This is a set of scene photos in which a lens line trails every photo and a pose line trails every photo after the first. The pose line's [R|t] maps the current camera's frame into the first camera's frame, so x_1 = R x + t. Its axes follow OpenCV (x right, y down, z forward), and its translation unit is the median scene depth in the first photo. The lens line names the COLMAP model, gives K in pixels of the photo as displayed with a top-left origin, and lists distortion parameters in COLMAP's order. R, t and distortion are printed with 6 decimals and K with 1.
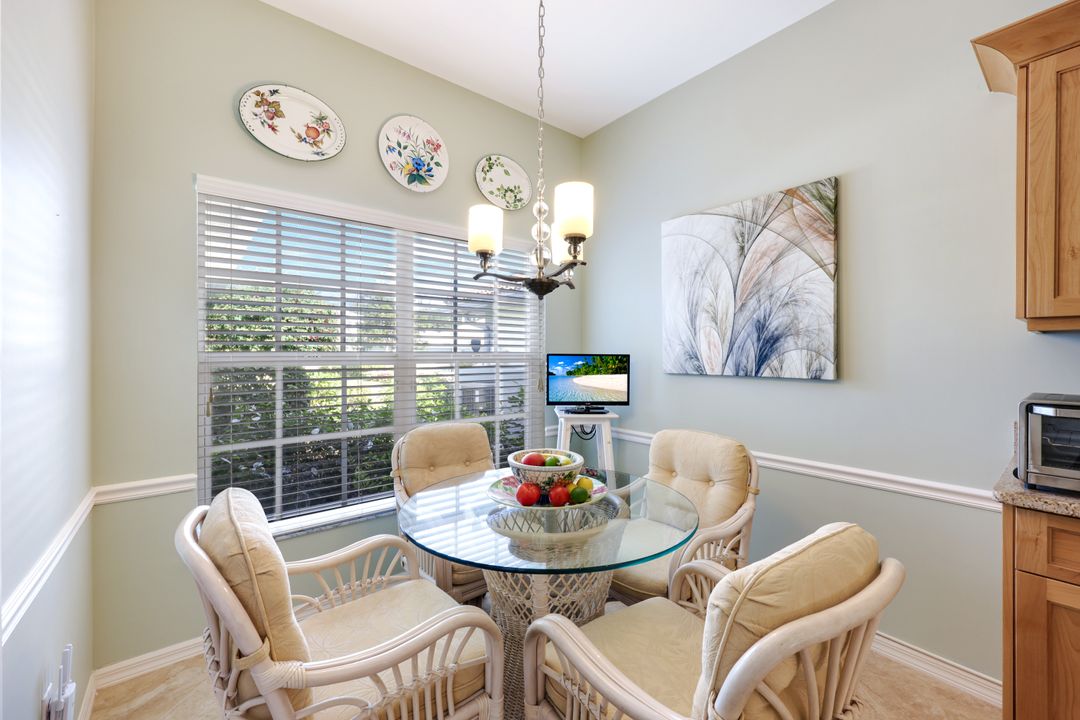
lens RADIAL K [[436.4, 0, 541.9], [0, 436.4, 355.3], [0, 0, 1]] dist [0.002700, -0.000755]
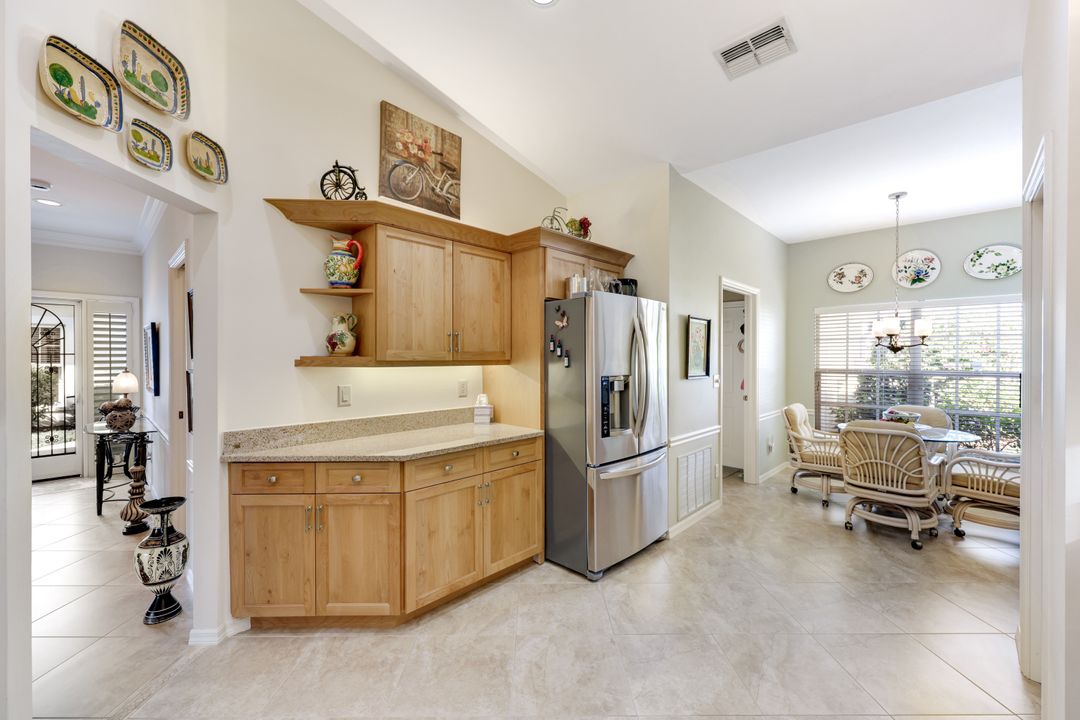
lens RADIAL K [[436.4, 0, 540.6], [0, 436.4, 360.6], [0, 0, 1]] dist [0.002700, -0.000755]
pose [[0.130743, 0.006918, -0.991392, 1.448687], [-0.003311, 0.999973, 0.006541, -0.058849], [0.991411, 0.002427, 0.130762, -0.928624]]
